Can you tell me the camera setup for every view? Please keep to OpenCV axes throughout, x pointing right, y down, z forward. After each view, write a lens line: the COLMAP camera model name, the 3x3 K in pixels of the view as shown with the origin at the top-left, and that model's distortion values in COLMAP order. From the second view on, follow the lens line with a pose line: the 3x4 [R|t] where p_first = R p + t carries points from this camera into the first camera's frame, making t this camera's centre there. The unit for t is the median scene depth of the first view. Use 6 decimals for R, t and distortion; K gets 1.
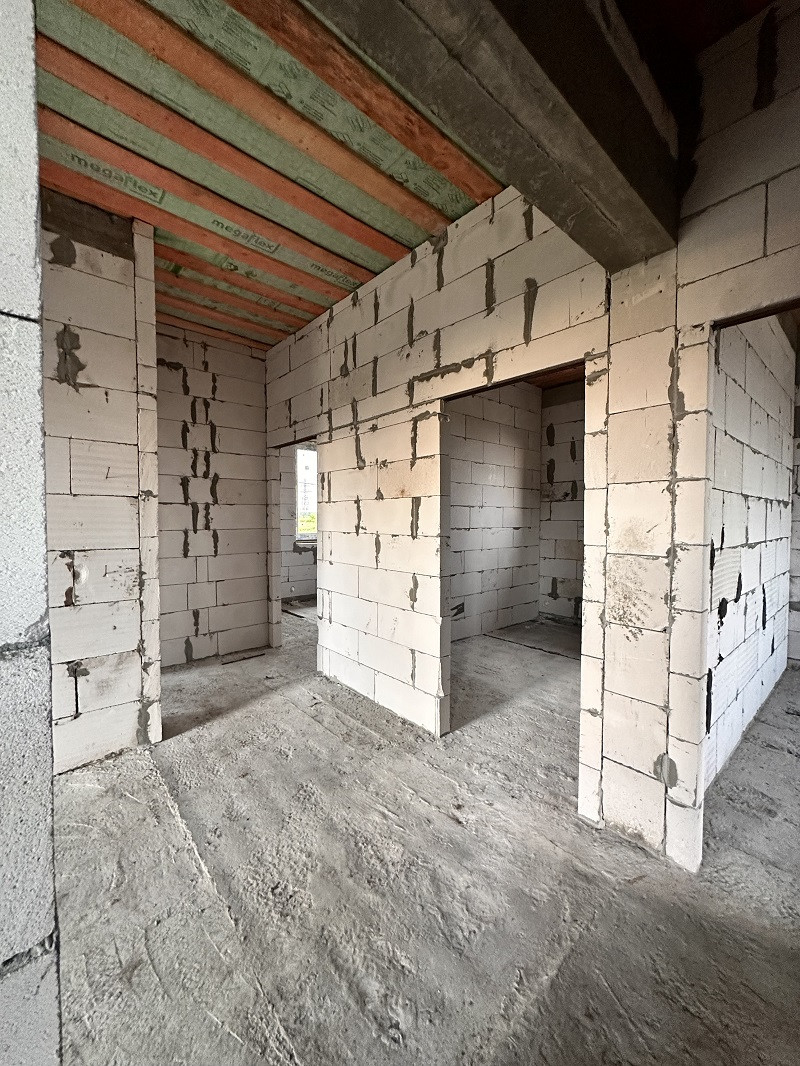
lens RADIAL K [[427.0, 0, 400.4], [0, 427.0, 531.6], [0, 0, 1]] dist [0.000711, 0.000016]
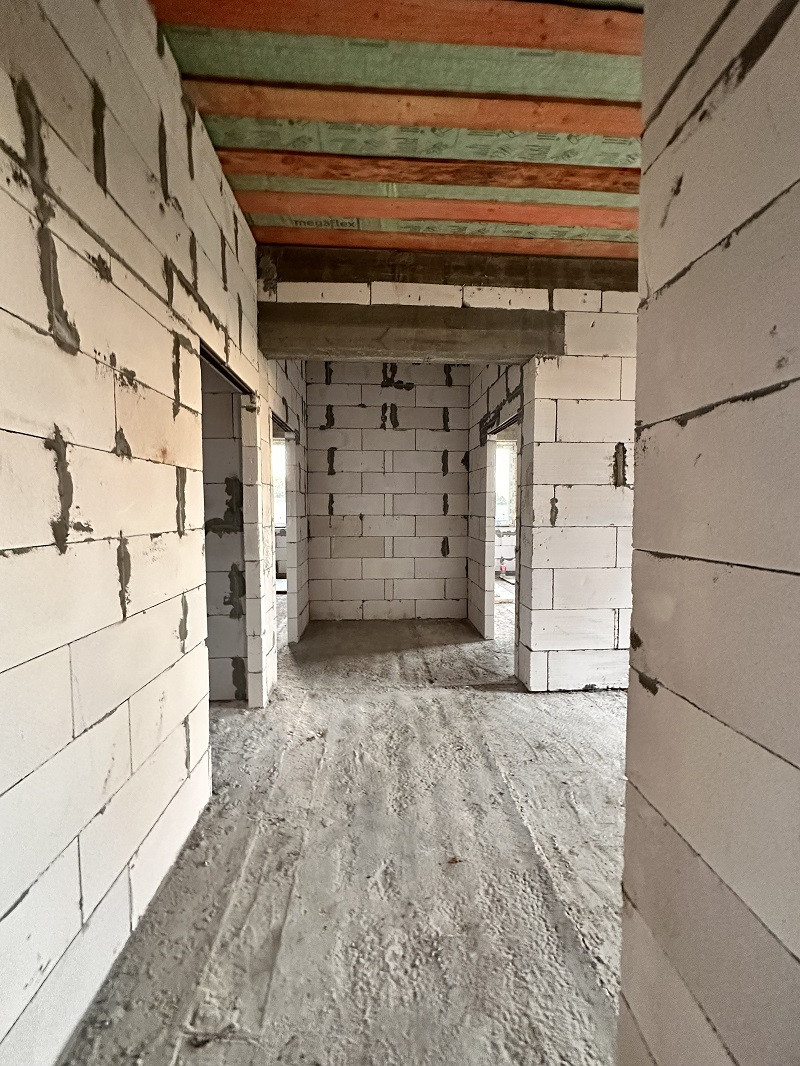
lens RADIAL K [[427.0, 0, 400.4], [0, 427.0, 531.6], [0, 0, 1]] dist [0.000711, 0.000016]
pose [[-0.792007, -0.033994, 0.609565, -0.623909], [0.018349, 0.996672, 0.079422, -0.034026], [-0.610237, 0.074088, -0.788747, 1.380990]]
